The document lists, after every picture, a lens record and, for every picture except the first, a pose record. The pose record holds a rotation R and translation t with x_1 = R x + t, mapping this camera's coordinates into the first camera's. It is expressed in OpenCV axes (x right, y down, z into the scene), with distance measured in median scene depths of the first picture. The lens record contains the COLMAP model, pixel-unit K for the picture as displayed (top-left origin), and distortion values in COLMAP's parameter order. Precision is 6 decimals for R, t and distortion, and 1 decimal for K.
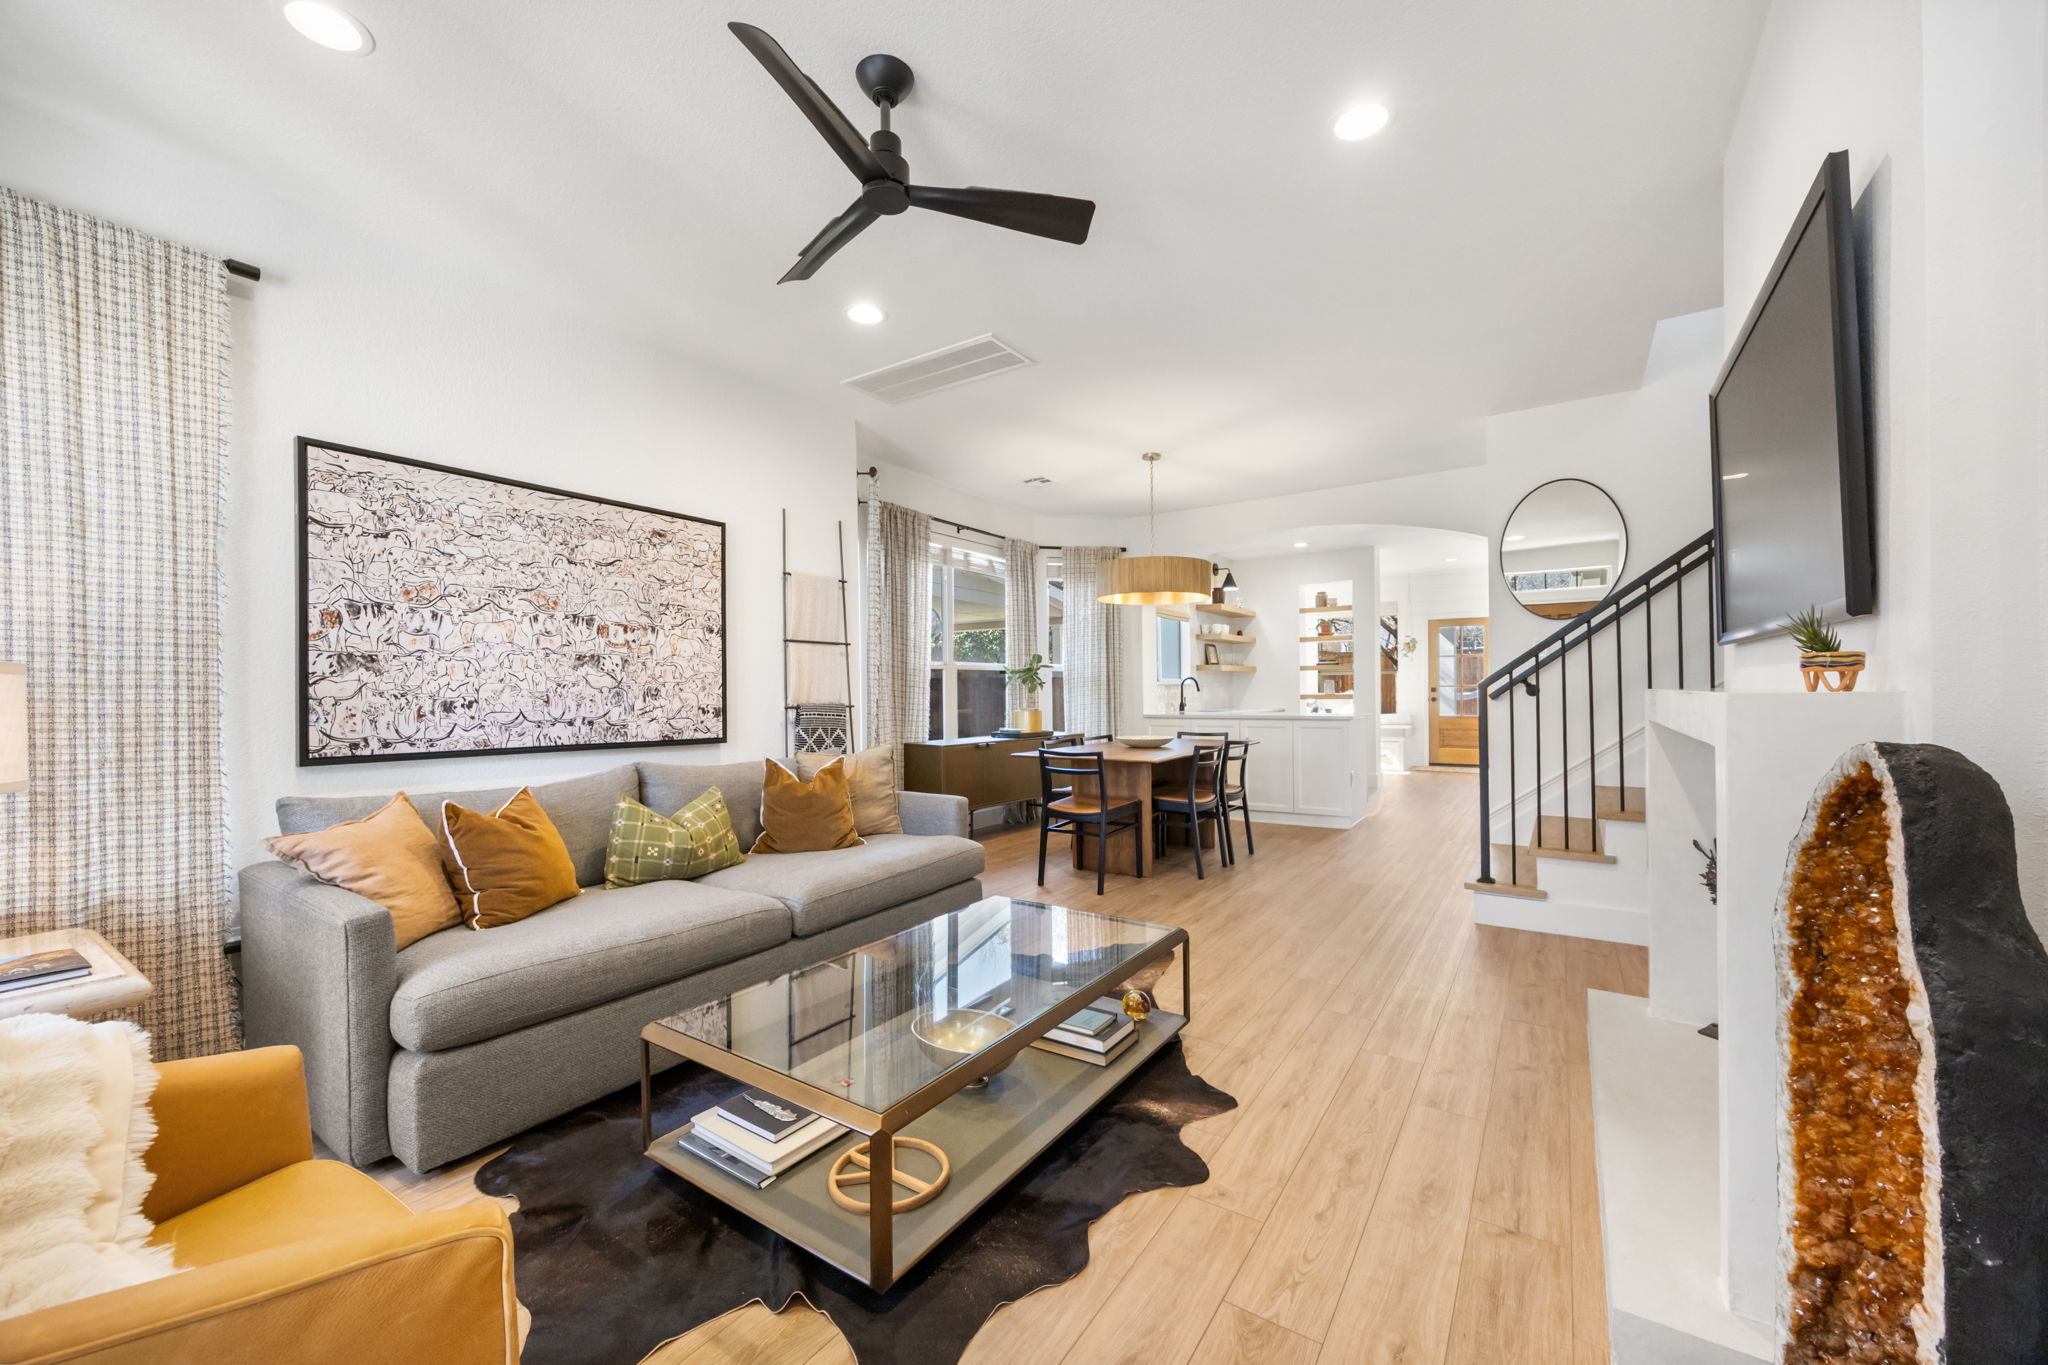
lens RADIAL K [[794.4, 0, 1027.4], [0, 794.4, 688.1], [0, 0, 1]] dist [0.000068, -0.000571]
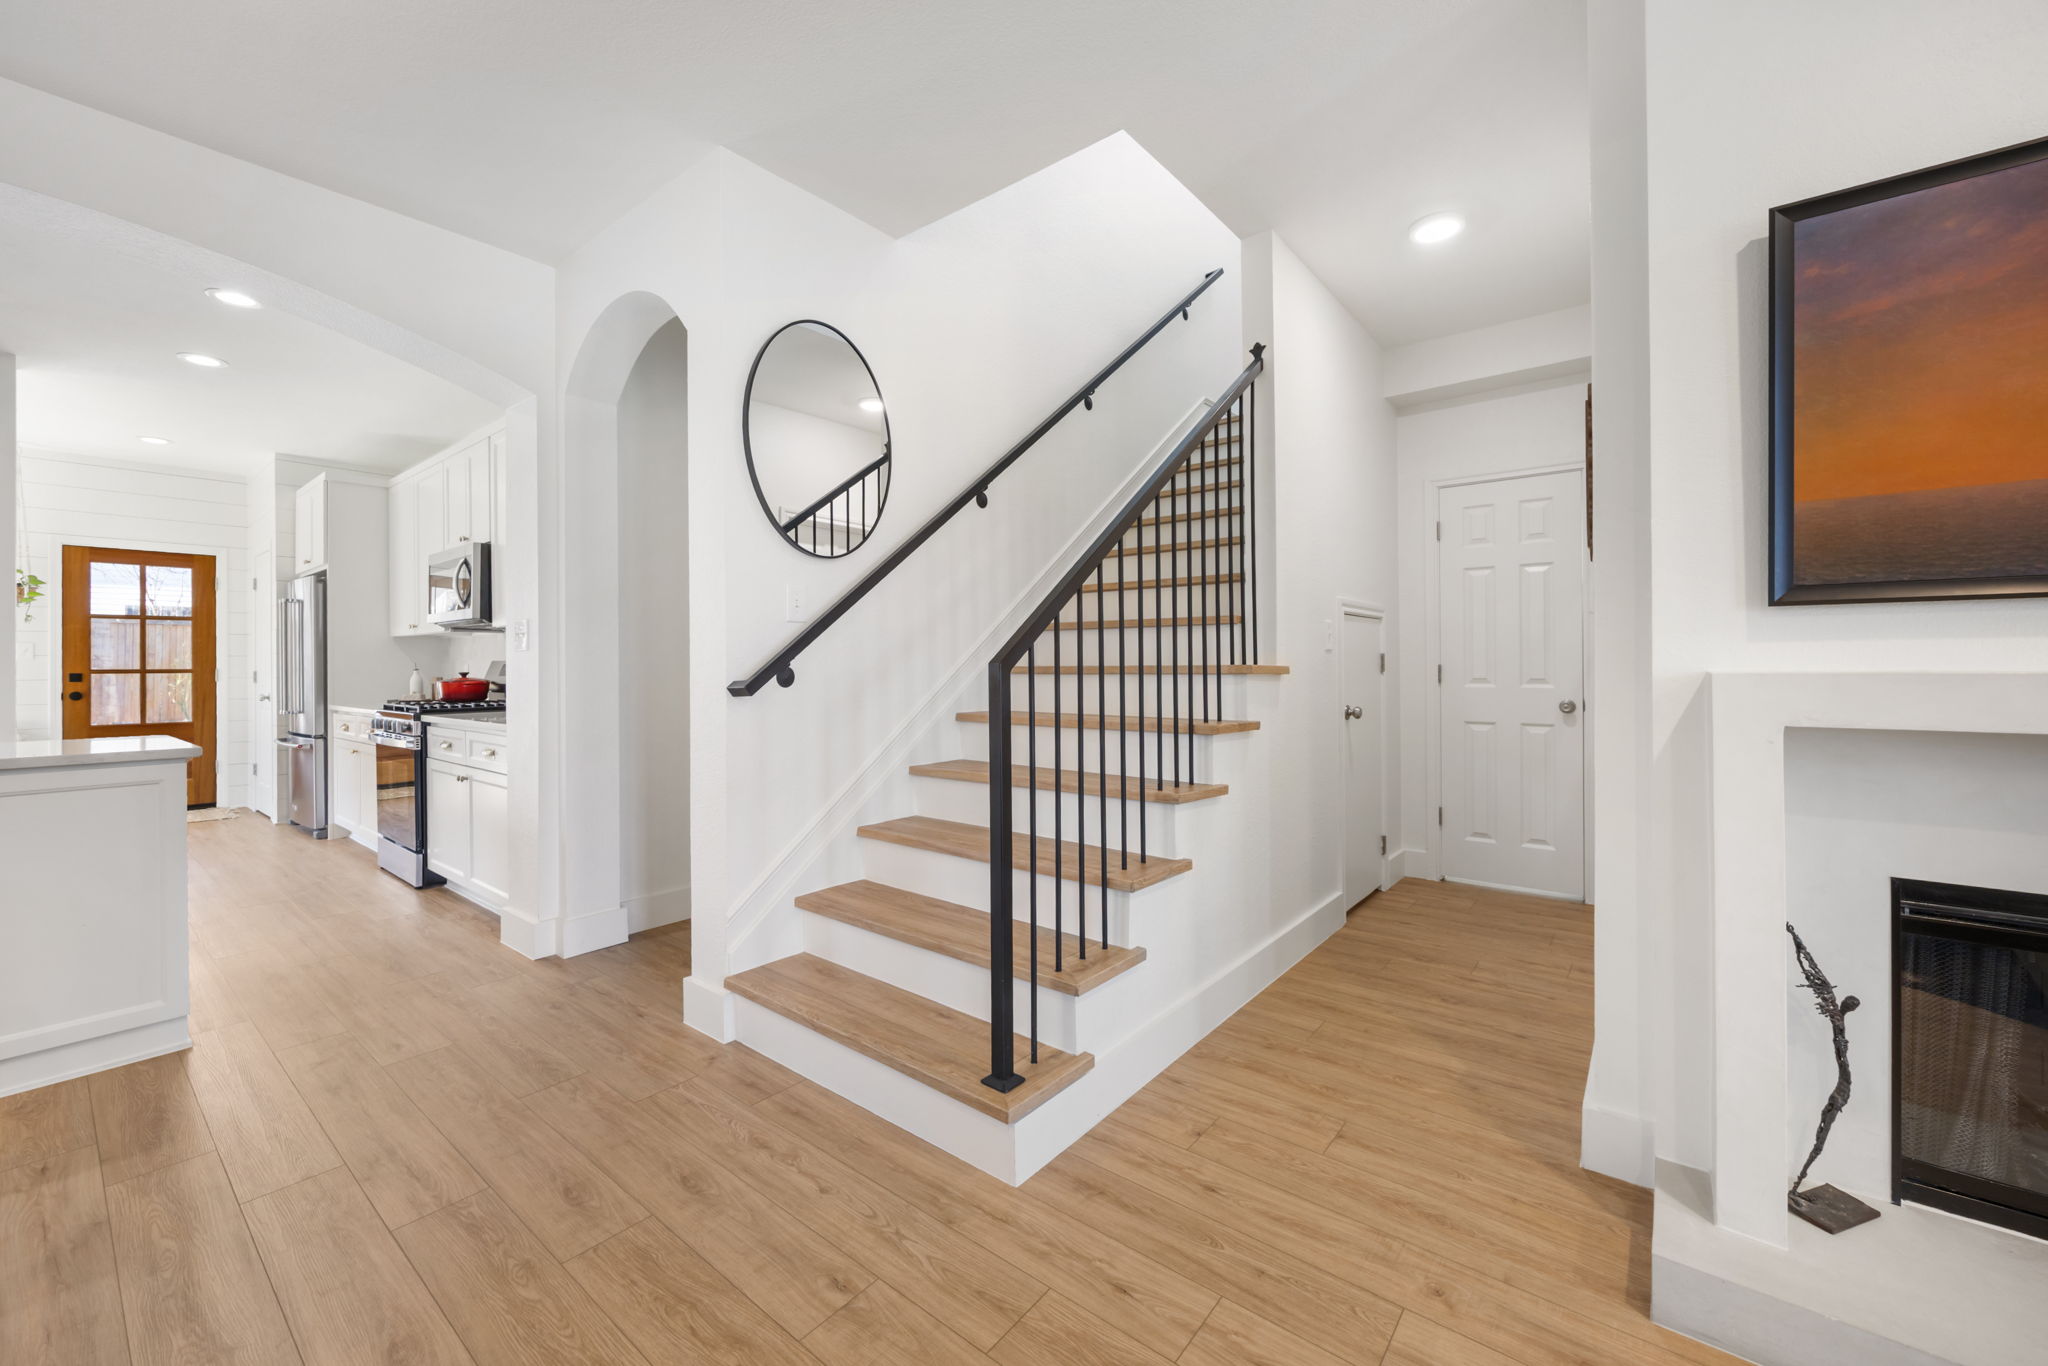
lens RADIAL K [[794.4, 0, 1013.1], [0, 794.4, 665.0], [0, 0, 1]] dist [0.000068, -0.000571]
pose [[0.086285, 0.012025, 0.996198, 0.073196], [0.002276, 0.999922, -0.012267, 0.003323], [-0.996268, 0.003325, 0.086251, 0.617414]]
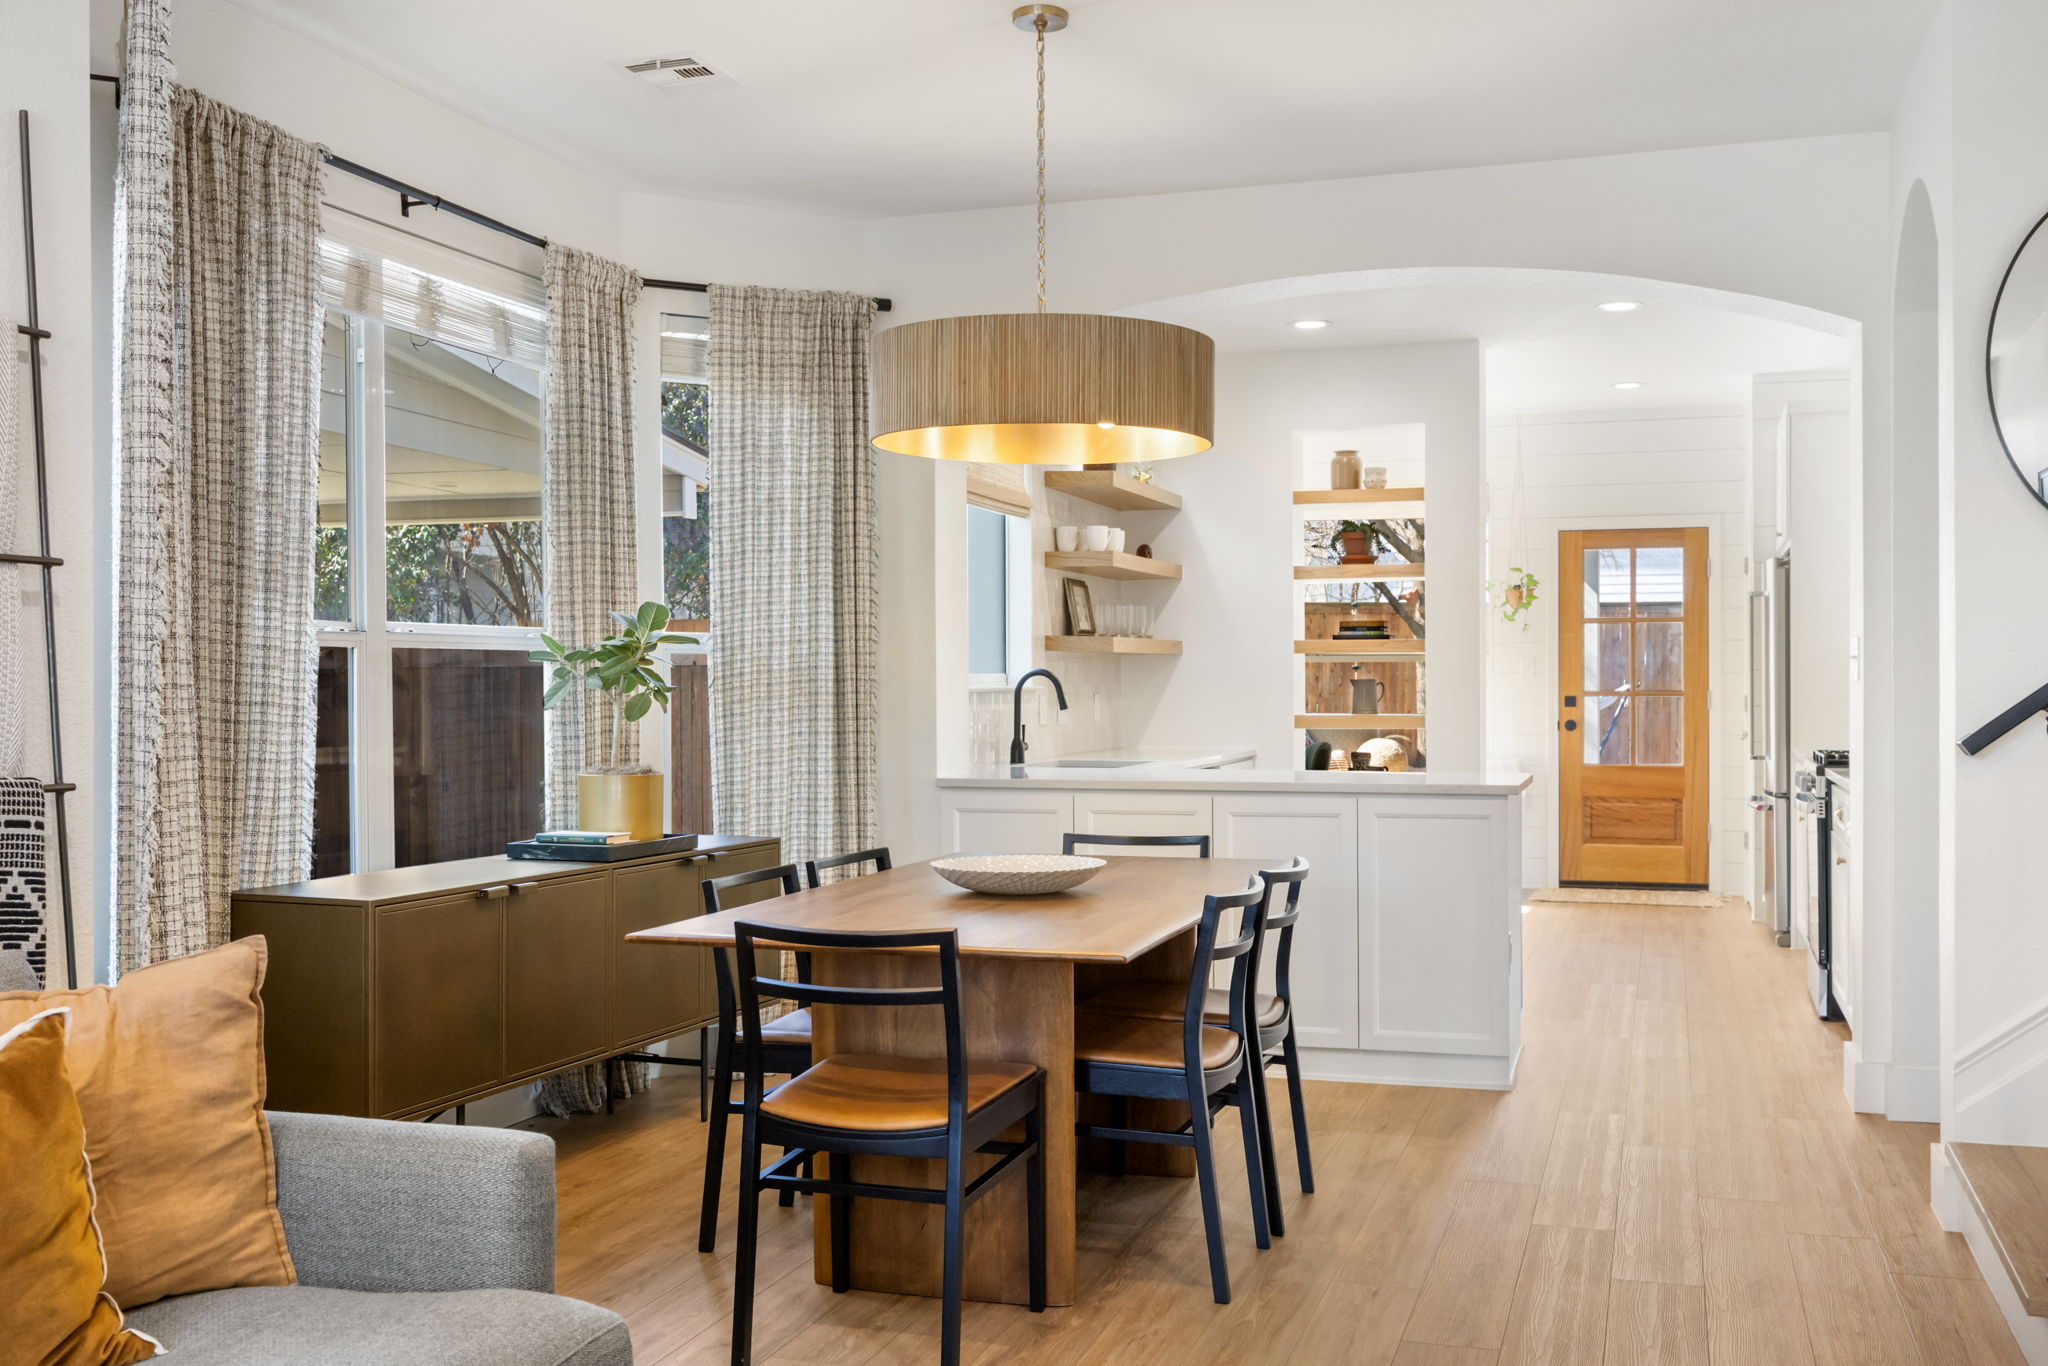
lens RADIAL K [[1983.3, 0, 1021.3], [0, 1983.3, 676.0], [0, 0, 1]] dist [0.011216, 0.000000]
pose [[0.963837, 0.006382, 0.266415, -0.059333], [-0.005715, 0.999978, -0.003279, -0.010768], [-0.266431, 0.001638, 0.963853, 0.170776]]
